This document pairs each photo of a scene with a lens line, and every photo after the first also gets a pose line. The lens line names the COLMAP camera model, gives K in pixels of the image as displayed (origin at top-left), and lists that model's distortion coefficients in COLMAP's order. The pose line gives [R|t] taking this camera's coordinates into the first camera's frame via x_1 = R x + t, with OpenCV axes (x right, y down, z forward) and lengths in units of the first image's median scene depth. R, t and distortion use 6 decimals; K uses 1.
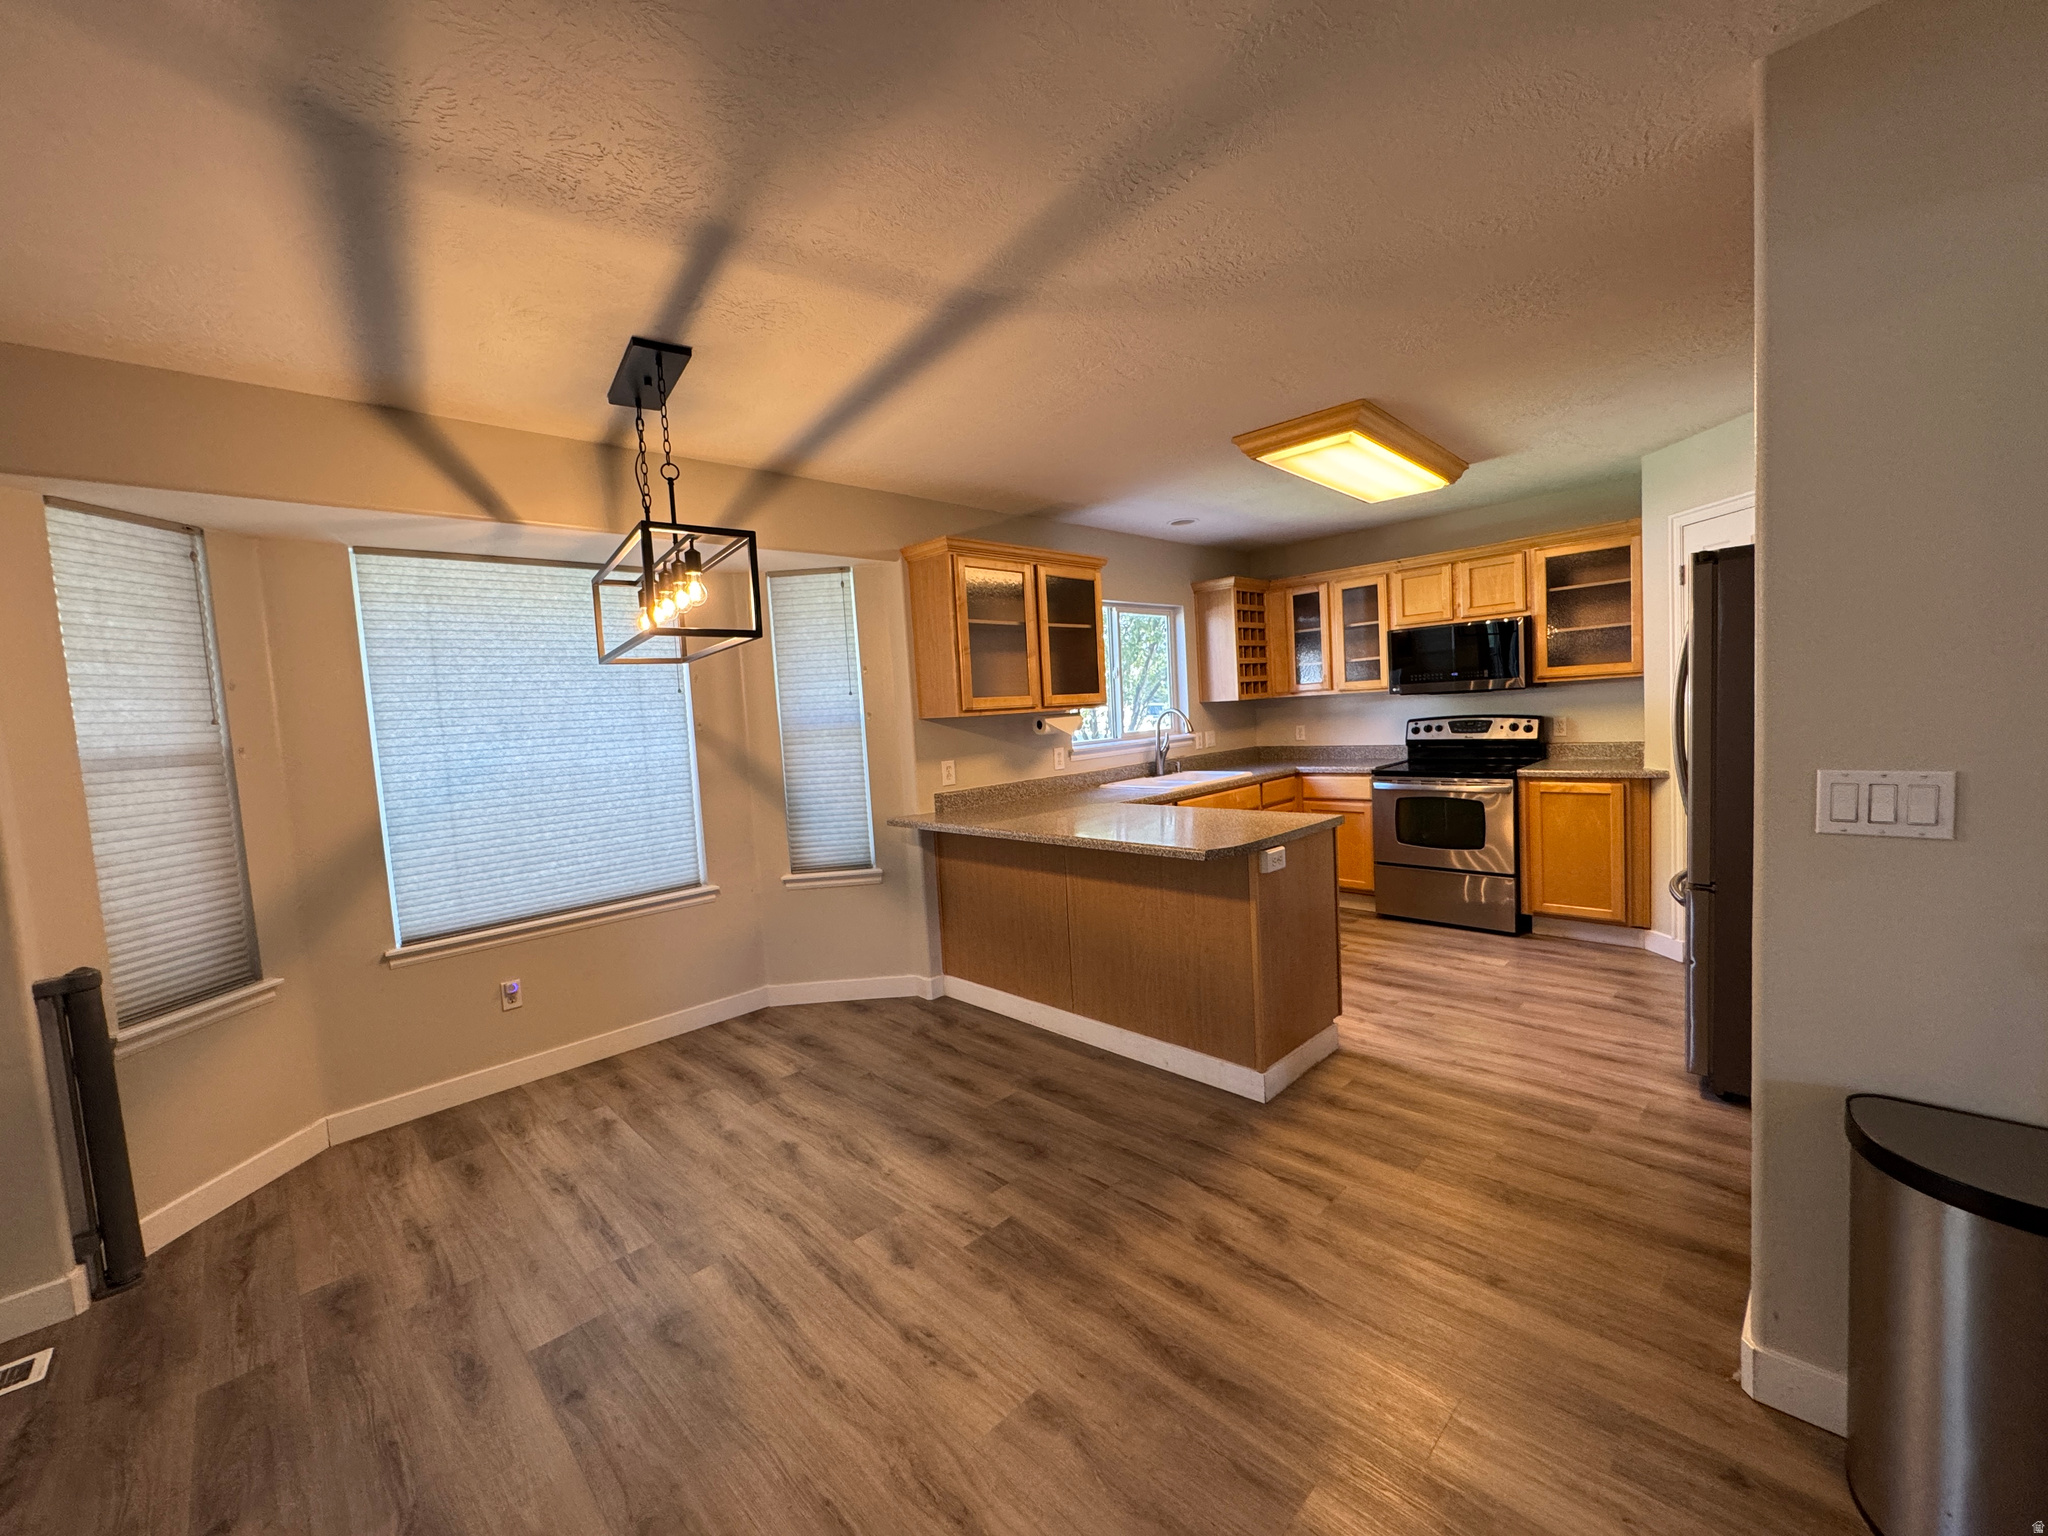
lens RADIAL K [[813.8, 0, 1024.0], [0, 813.8, 768.0], [0, 0, 1]] dist [-0.000963, -0.000239]
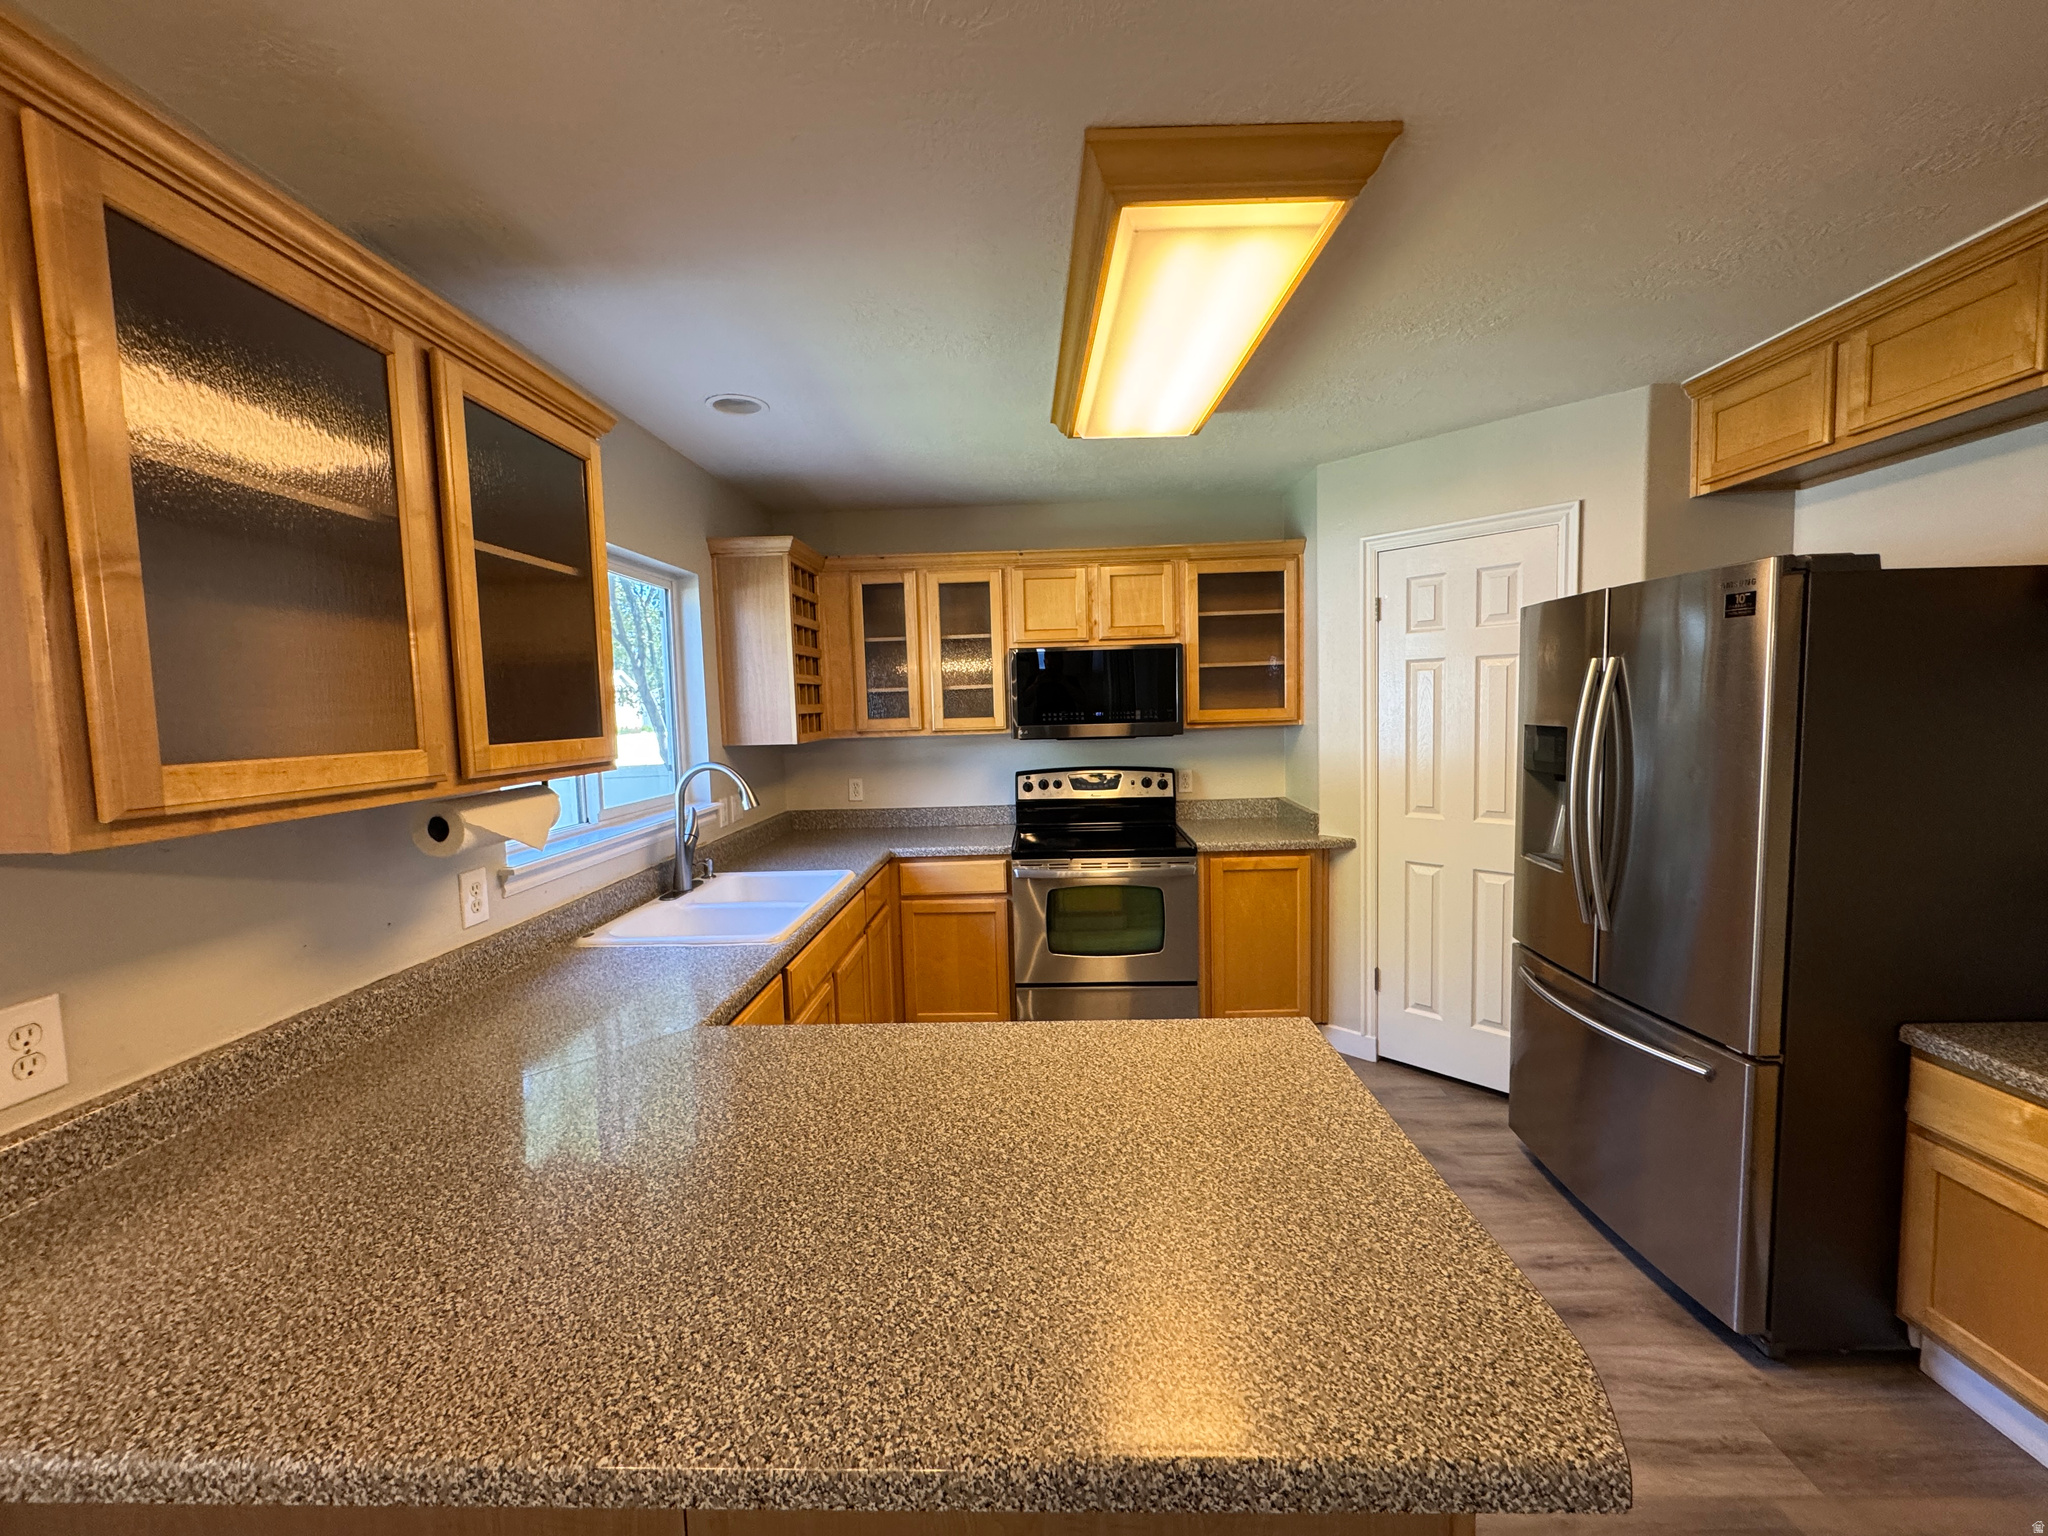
lens RADIAL K [[813.8, 0, 1024.0], [0, 813.8, 768.0], [0, 0, 1]] dist [-0.000963, -0.000239]
pose [[0.721404, -0.015879, 0.692332, -0.039480], [0.035924, 0.999249, -0.014514, -0.063791], [-0.691582, 0.035342, 0.721433, 0.565999]]
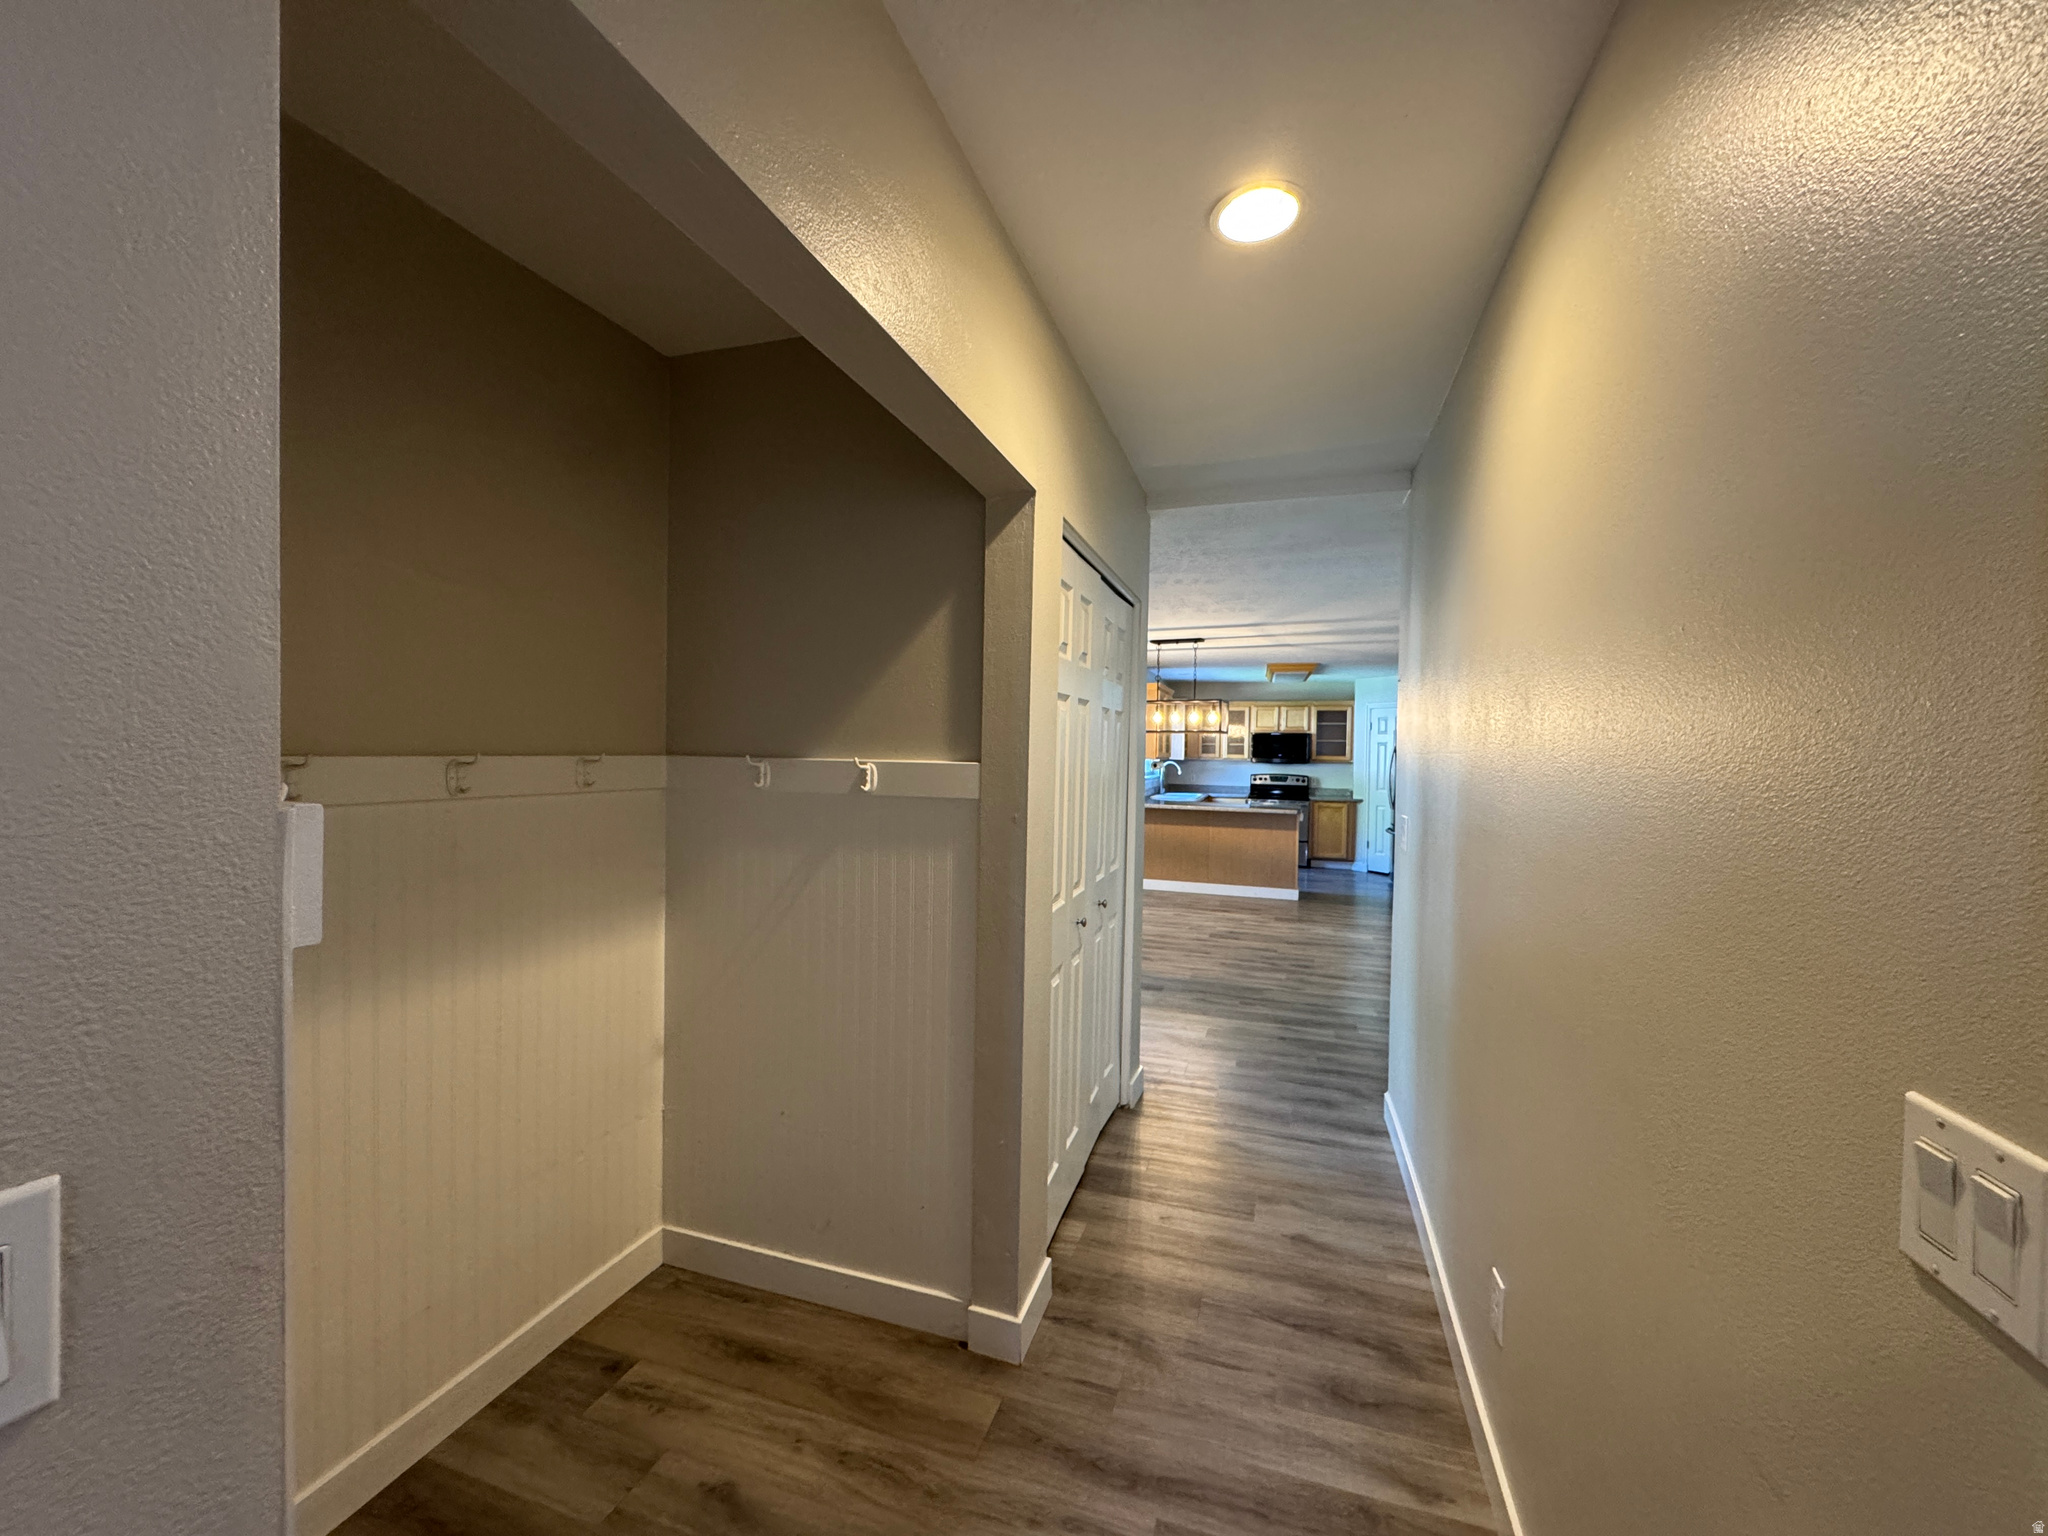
lens RADIAL K [[813.8, 0, 1024.0], [0, 813.8, 768.0], [0, 0, 1]] dist [-0.000963, -0.000239]
pose [[0.884913, 0.065049, 0.461191, -1.269124], [-0.037784, 0.996962, -0.068118, 0.112940], [-0.464220, 0.042853, 0.884682, -0.747092]]
